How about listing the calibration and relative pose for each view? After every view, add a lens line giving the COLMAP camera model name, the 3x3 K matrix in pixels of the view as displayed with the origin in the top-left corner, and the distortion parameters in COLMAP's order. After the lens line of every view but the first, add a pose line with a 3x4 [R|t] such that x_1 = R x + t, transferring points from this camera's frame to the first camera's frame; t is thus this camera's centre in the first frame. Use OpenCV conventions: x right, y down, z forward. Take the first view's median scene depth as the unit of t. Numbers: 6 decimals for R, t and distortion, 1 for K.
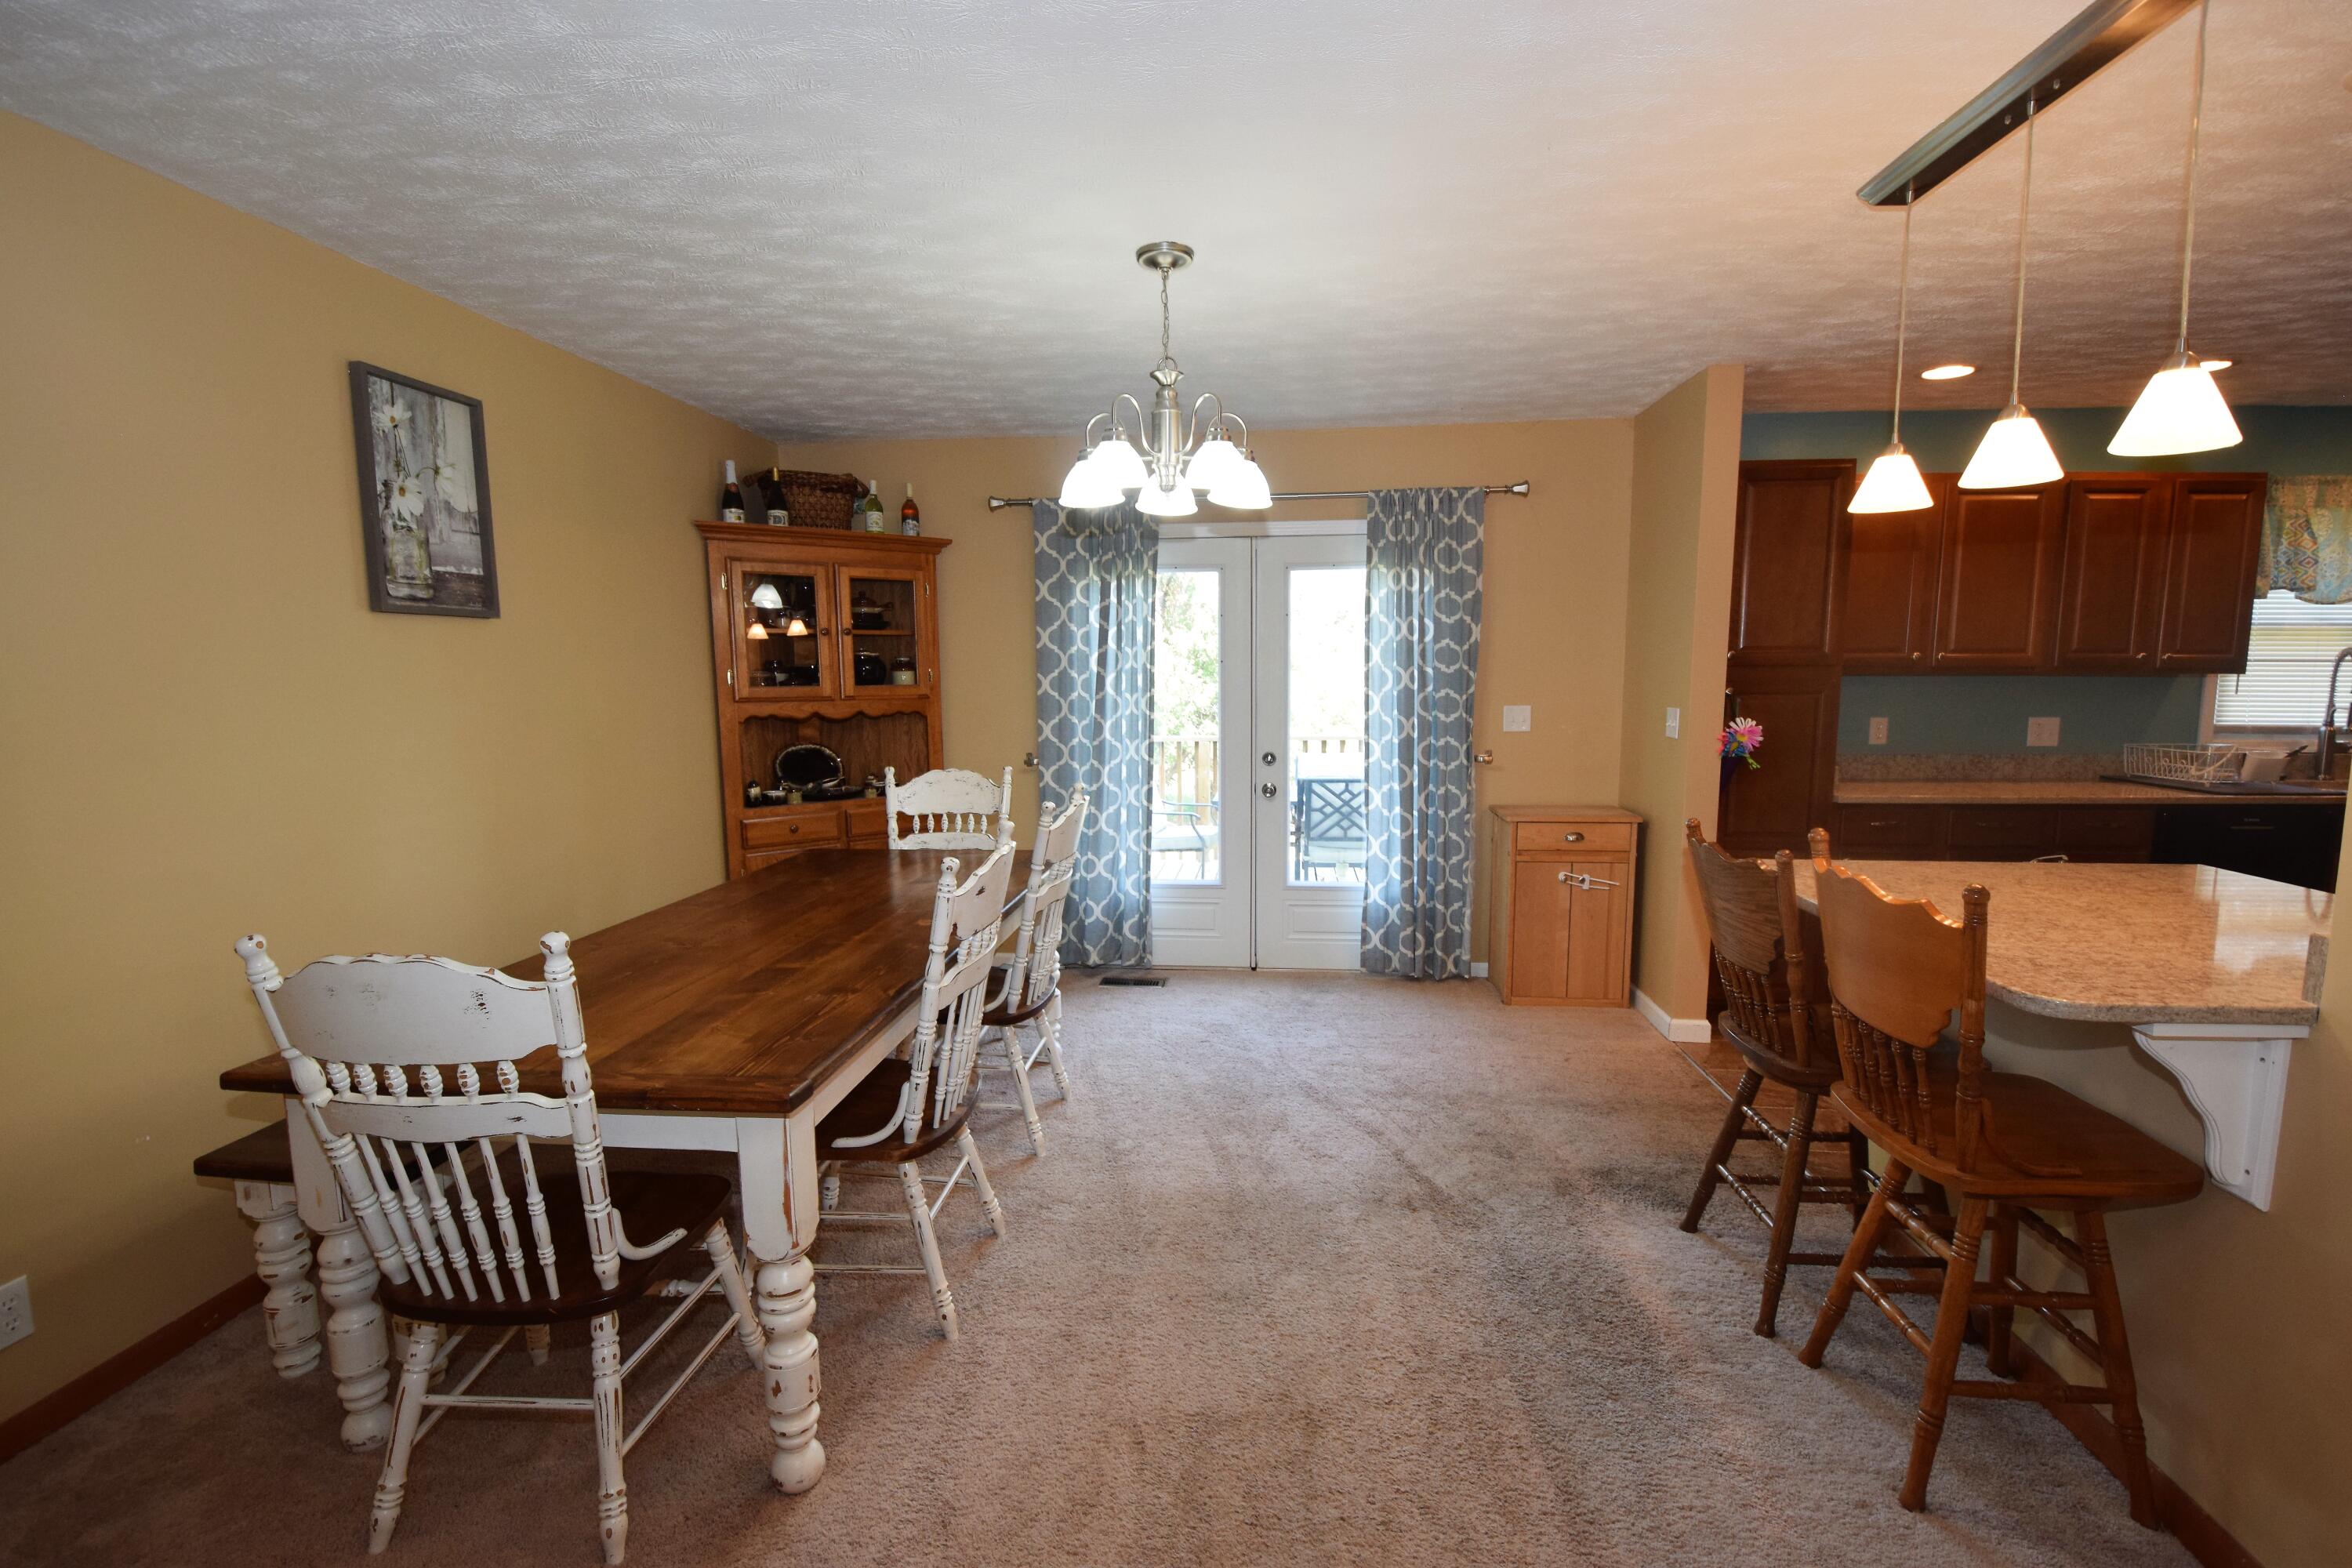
lens RADIAL K [[1040.3, 0, 1188.0], [0, 1040.3, 790.2], [0, 0, 1]] dist [0.007293, -0.016122]
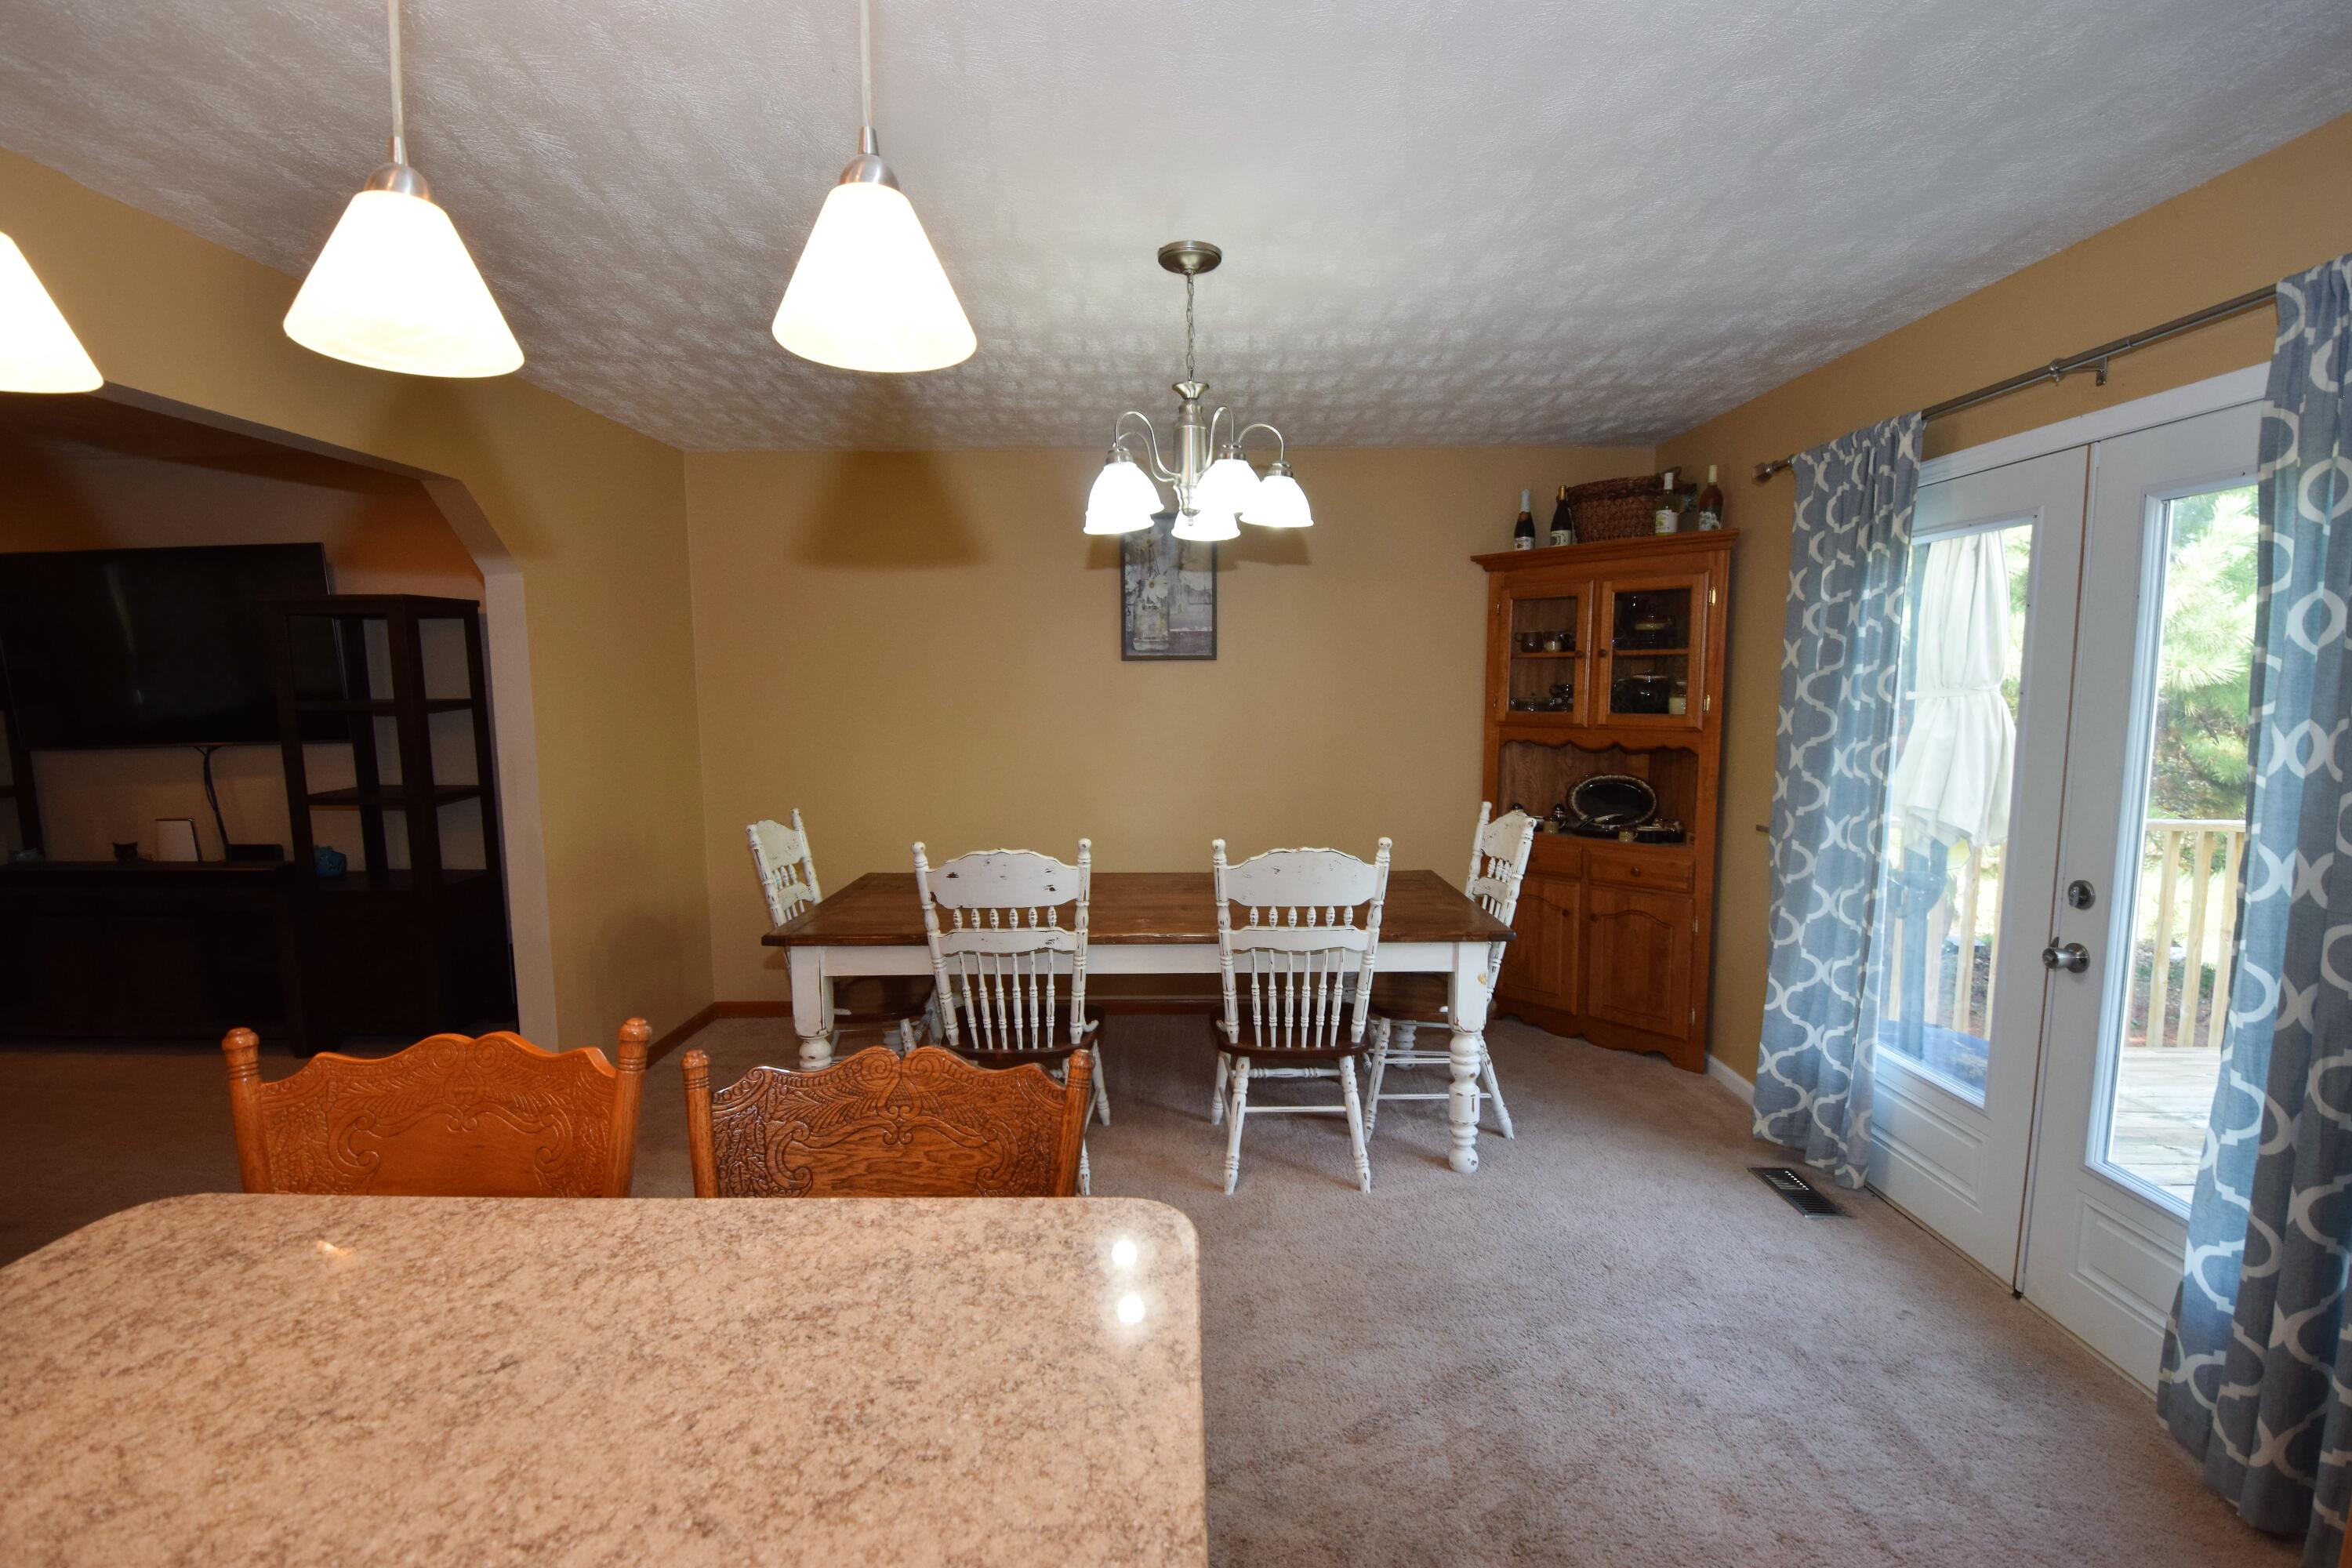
lens RADIAL K [[1040.3, 0, 1172.0], [0, 1040.3, 793.6], [0, 0, 1]] dist [0.007293, -0.016122]
pose [[0.084829, 0.114584, -0.989785, 0.611503], [-0.110115, 0.988359, 0.104981, -0.096468], [0.990292, 0.100085, 0.096459, 0.624585]]
